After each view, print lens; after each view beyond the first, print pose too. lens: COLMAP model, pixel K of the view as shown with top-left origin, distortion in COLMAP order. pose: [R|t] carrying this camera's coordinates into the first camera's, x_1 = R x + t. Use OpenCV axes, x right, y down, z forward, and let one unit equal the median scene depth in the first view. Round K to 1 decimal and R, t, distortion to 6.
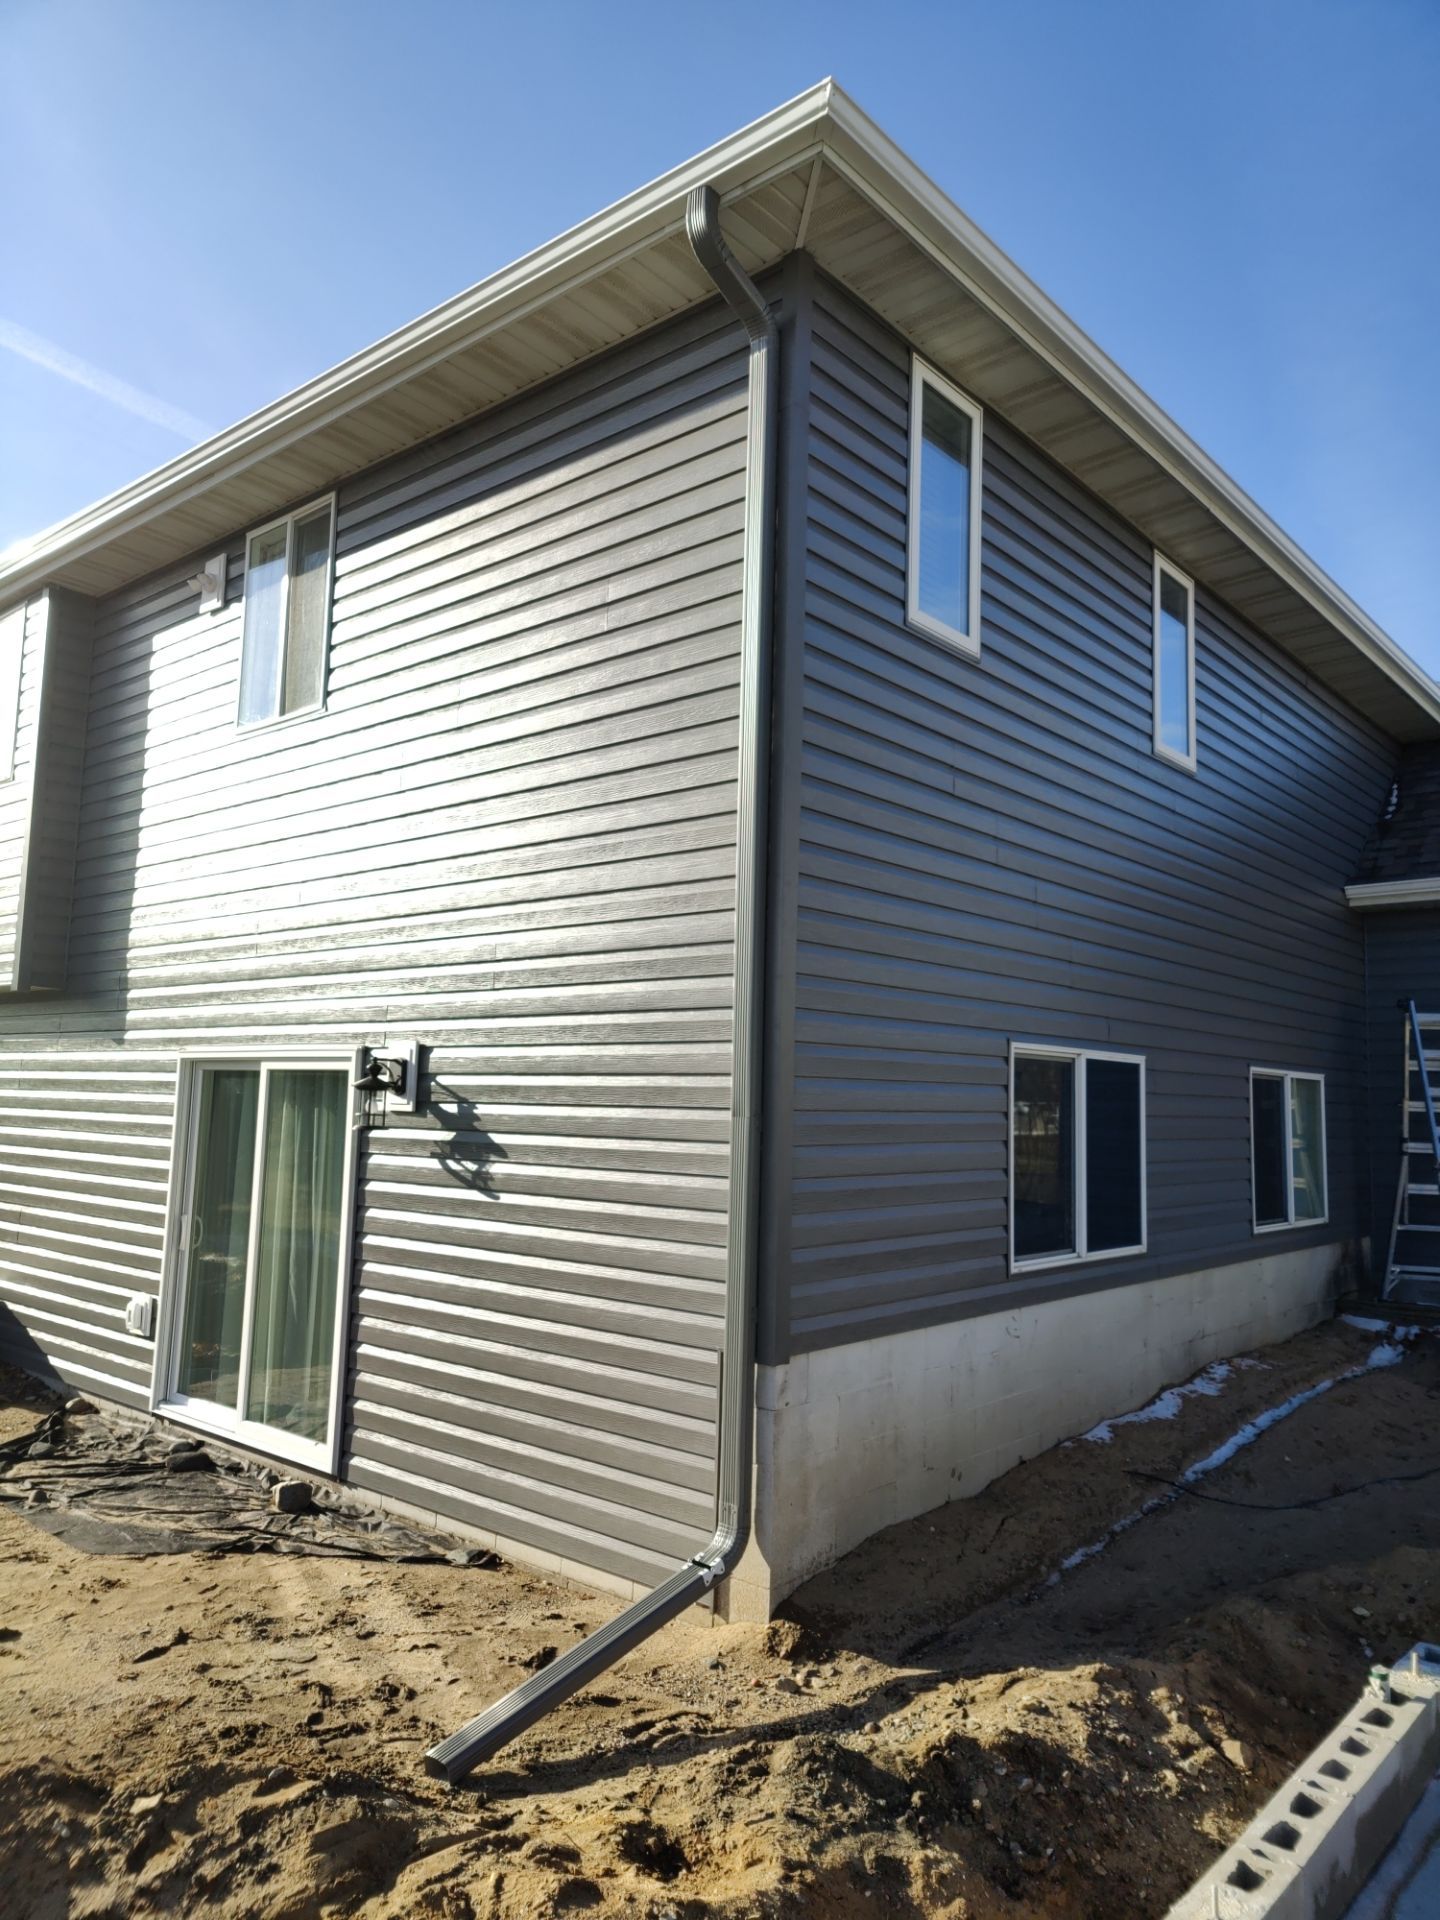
lens RADIAL K [[1304.7, 0, 738.2], [0, 1304.7, 952.4], [0, 0, 1]] dist [0.048160, -0.033124]
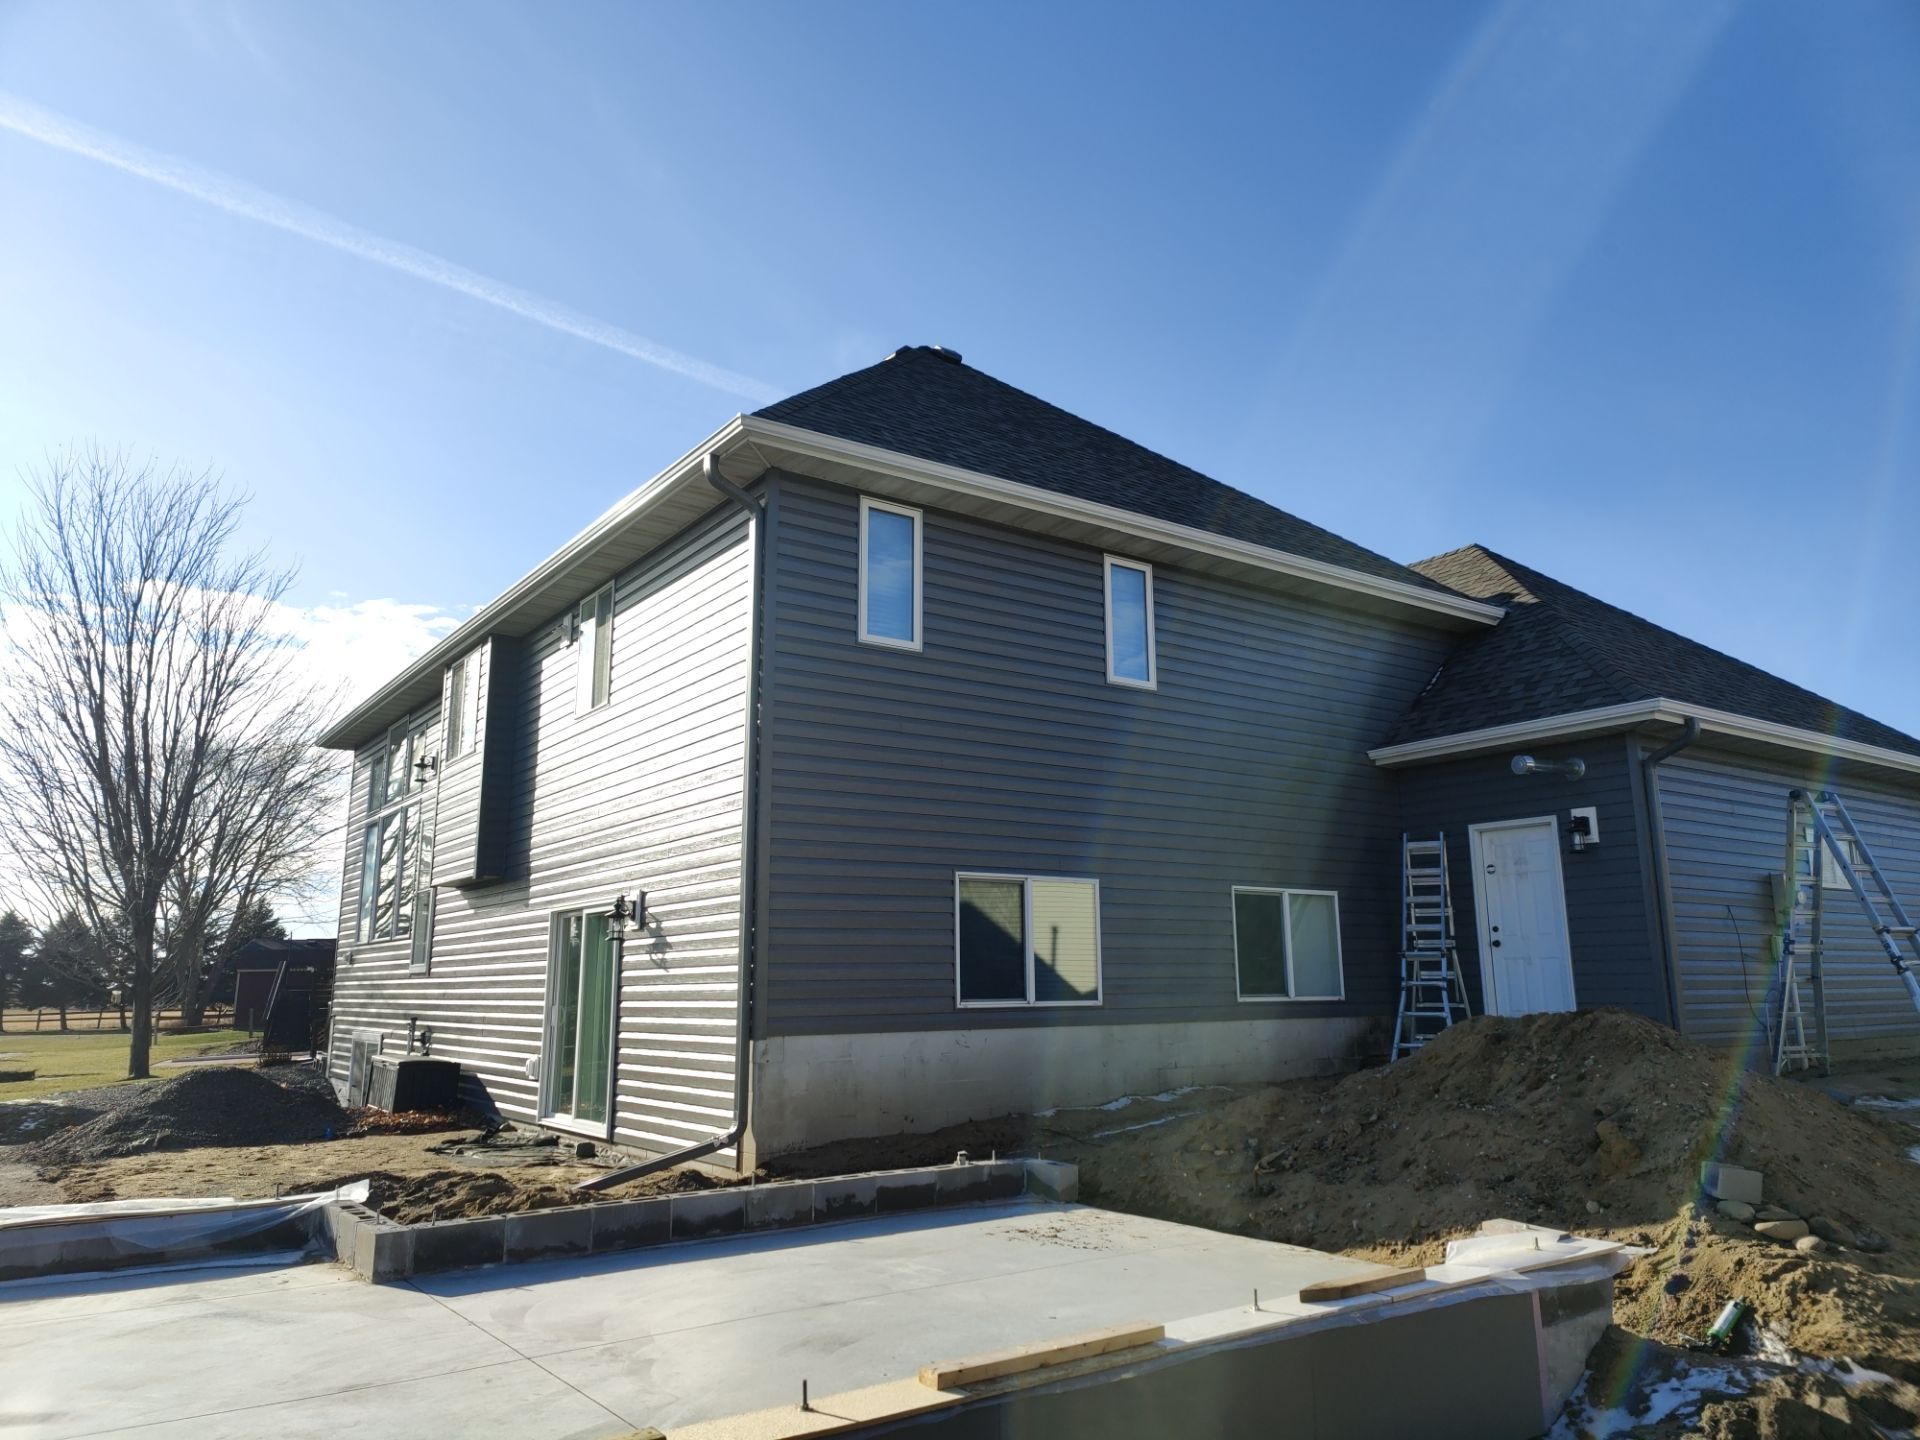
lens RADIAL K [[1304.7, 0, 968.5], [0, 1304.7, 711.0], [0, 0, 1]] dist [0.048160, -0.033124]
pose [[0.969903, -0.082822, -0.228974, 0.584364], [0.060592, 0.992888, -0.102476, 0.033727], [0.235833, 0.085518, 0.968024, -0.611848]]
